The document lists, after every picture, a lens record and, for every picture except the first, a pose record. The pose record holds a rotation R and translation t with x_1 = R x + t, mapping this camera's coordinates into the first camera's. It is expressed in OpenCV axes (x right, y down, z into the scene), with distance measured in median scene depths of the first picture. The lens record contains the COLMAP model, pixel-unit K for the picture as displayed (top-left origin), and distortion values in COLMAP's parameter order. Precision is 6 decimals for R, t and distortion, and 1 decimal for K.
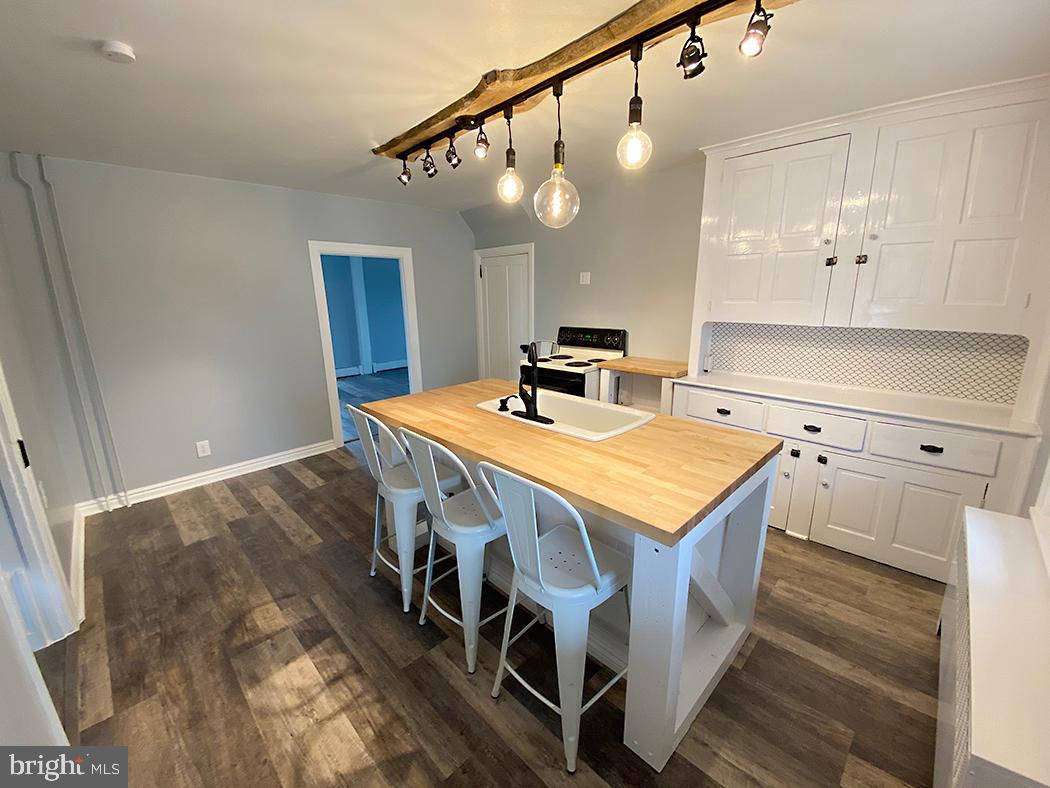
lens RADIAL K [[425.9, 0, 522.2], [0, 425.9, 393.0], [0, 0, 1]] dist [0.044526, -0.030761]
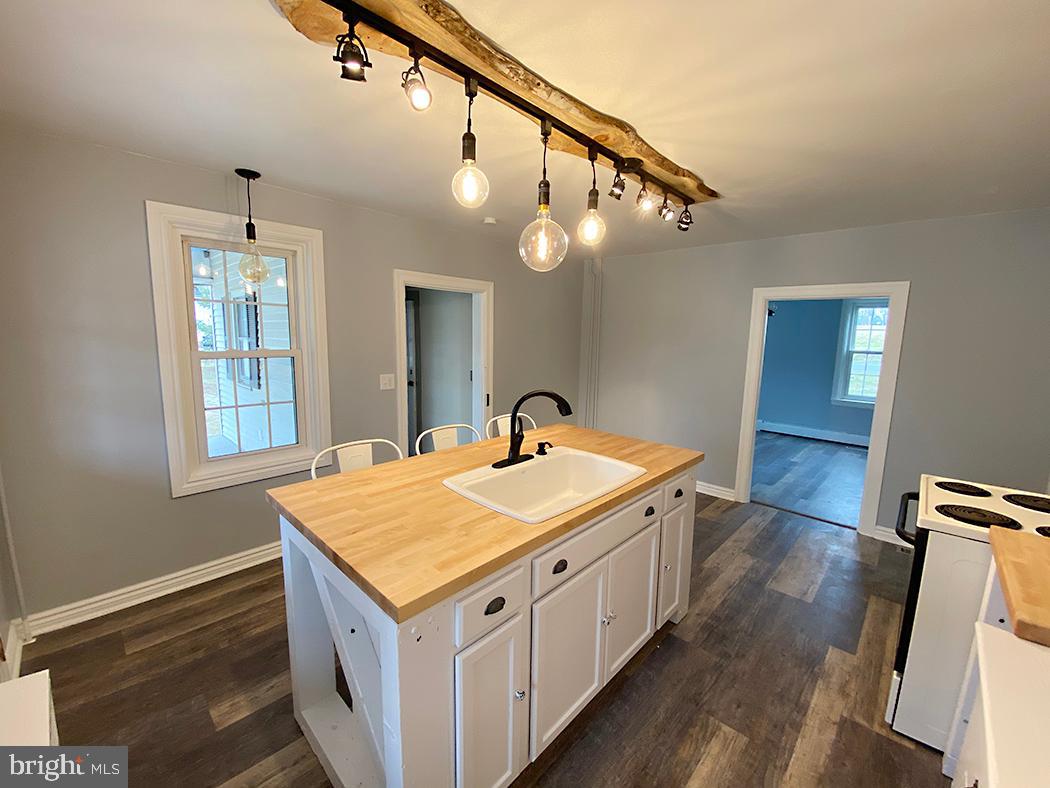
lens RADIAL K [[425.9, 0, 522.2], [0, 425.9, 393.0], [0, 0, 1]] dist [0.044526, -0.030761]
pose [[0.020620, 0.150907, -0.988333, 1.045397], [-0.254399, 0.956797, 0.140784, -0.256873], [0.966879, 0.248528, 0.058119, 0.982408]]
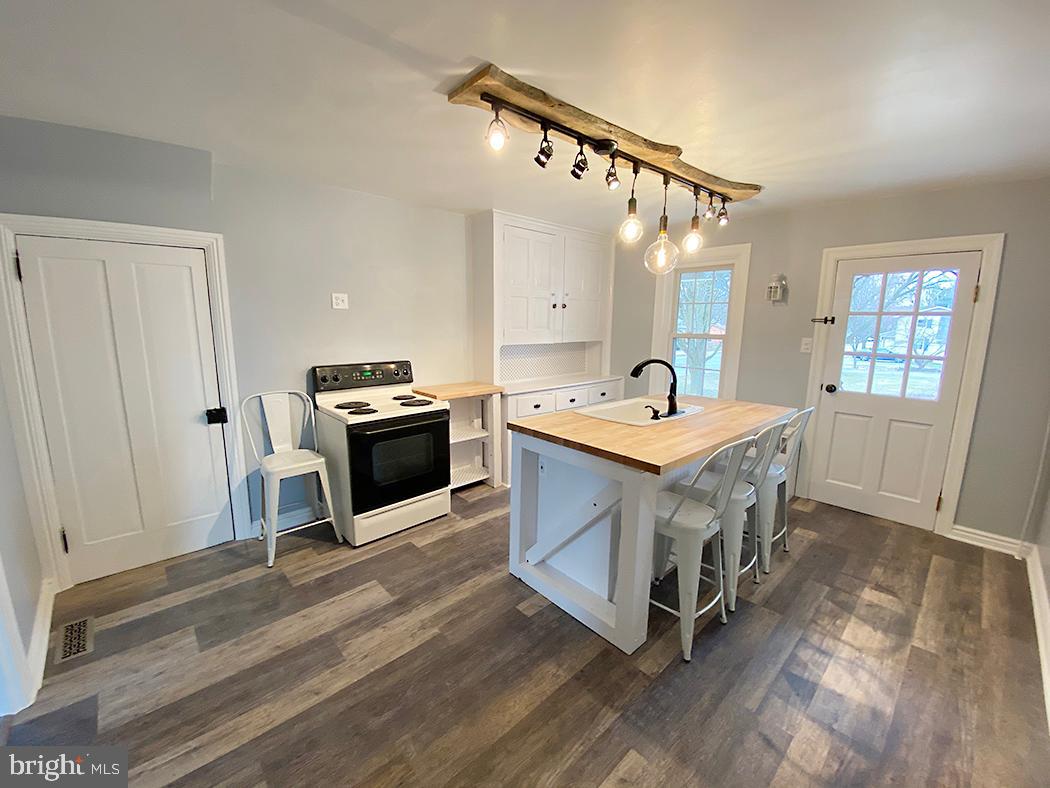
lens RADIAL K [[418.9, 0, 521.7], [0, 418.9, 389.9], [0, 0, 1]] dist [0.000296, -0.011819]
pose [[0.043558, -0.145747, 0.988362, -1.341906], [0.221075, 0.966182, 0.132734, -0.306295], [-0.974284, 0.212721, 0.074306, 1.433035]]
